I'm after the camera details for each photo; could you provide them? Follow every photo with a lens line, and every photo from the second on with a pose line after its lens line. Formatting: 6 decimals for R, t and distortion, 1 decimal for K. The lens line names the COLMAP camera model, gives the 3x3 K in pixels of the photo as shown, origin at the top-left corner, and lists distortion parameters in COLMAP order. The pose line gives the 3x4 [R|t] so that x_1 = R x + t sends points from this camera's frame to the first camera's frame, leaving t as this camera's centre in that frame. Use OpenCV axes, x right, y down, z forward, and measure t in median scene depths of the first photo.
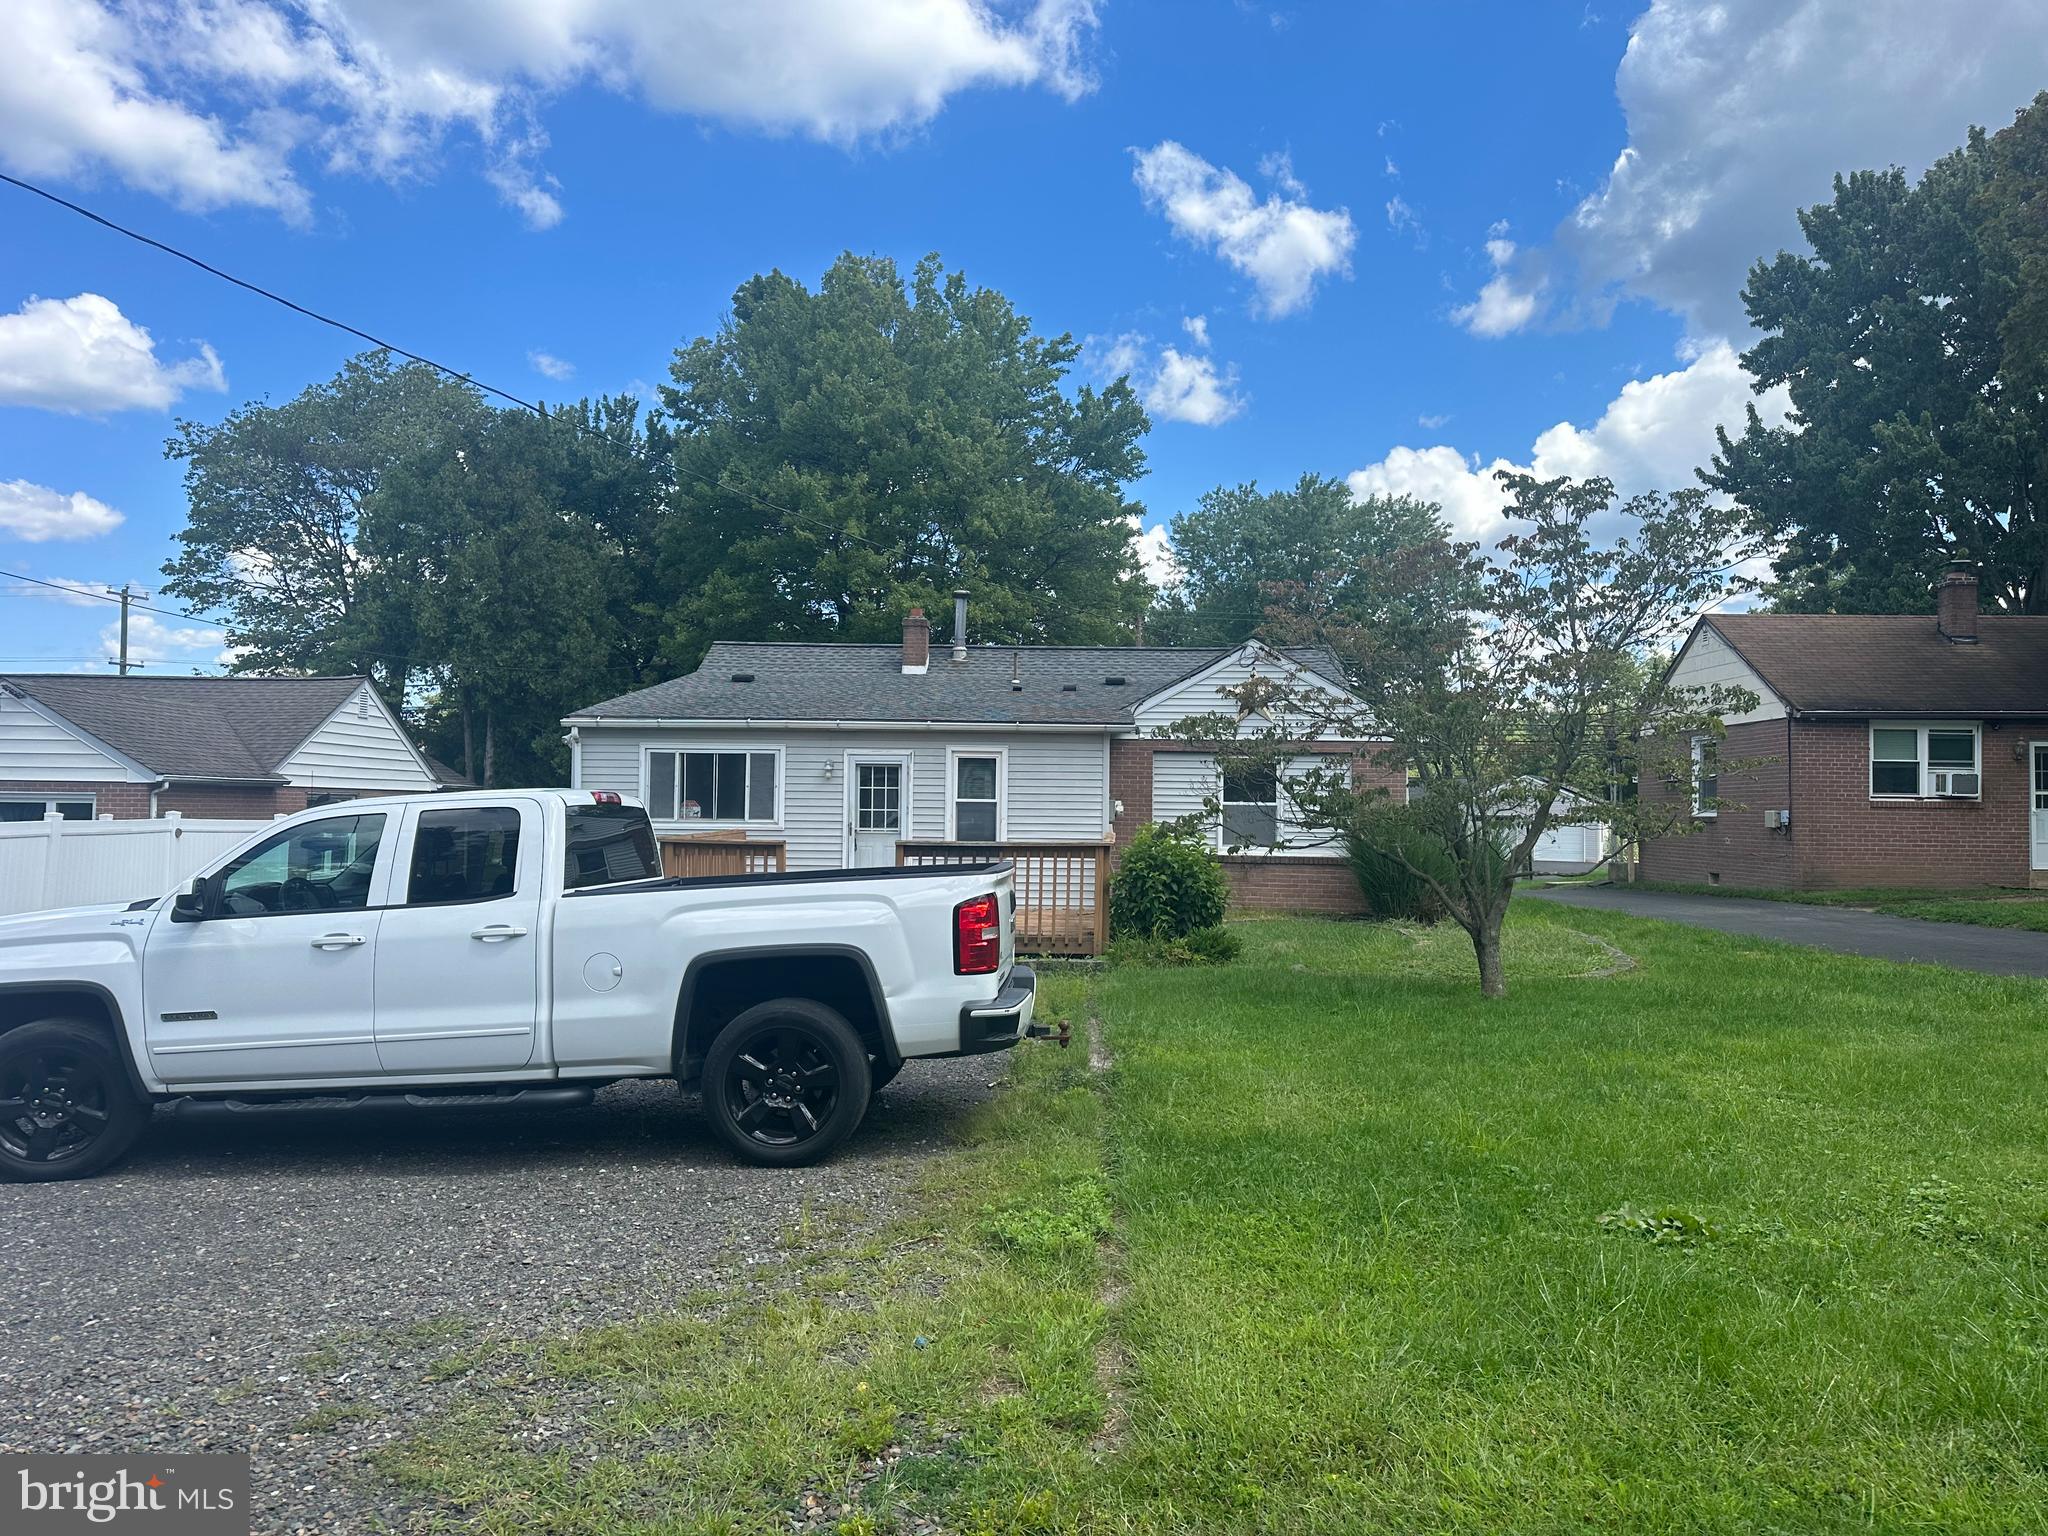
lens RADIAL K [[1421.6, 0, 1015.3], [0, 1421.6, 762.7], [0, 0, 1]] dist [0.111936, -0.212980]
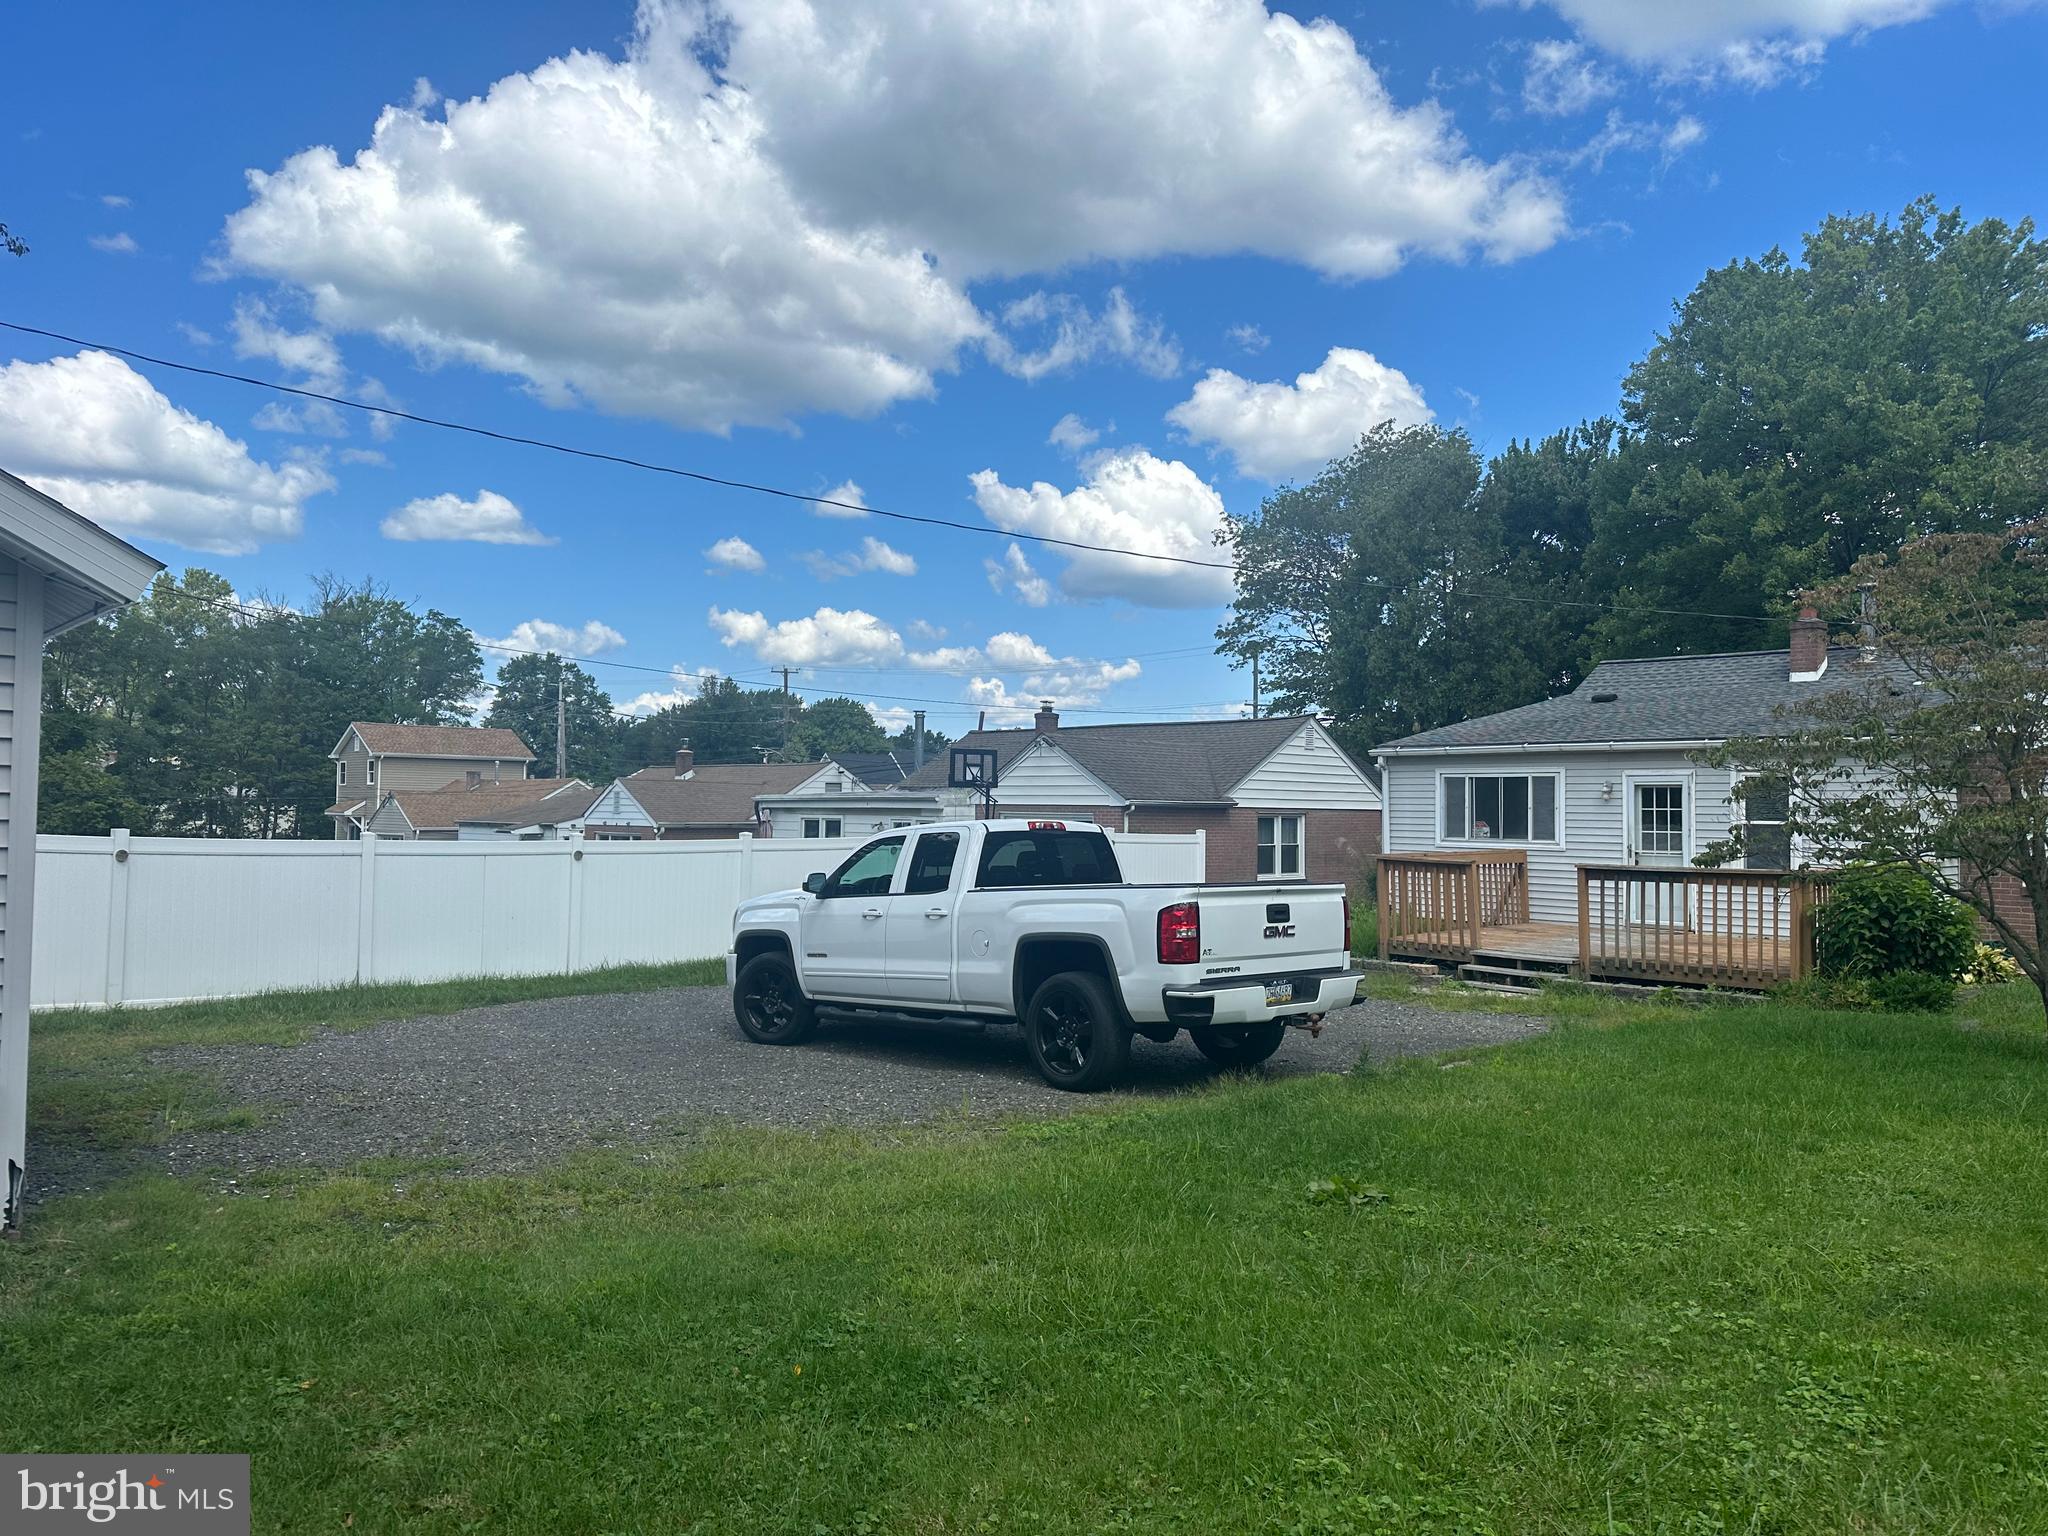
lens RADIAL K [[1421.6, 0, 1015.3], [0, 1421.6, 762.7], [0, 0, 1]] dist [0.111936, -0.212980]
pose [[0.700458, -0.026286, -0.713209, 0.299500], [0.019872, 0.999652, -0.017327, -0.005884], [0.713416, -0.002036, 0.700737, -0.006004]]
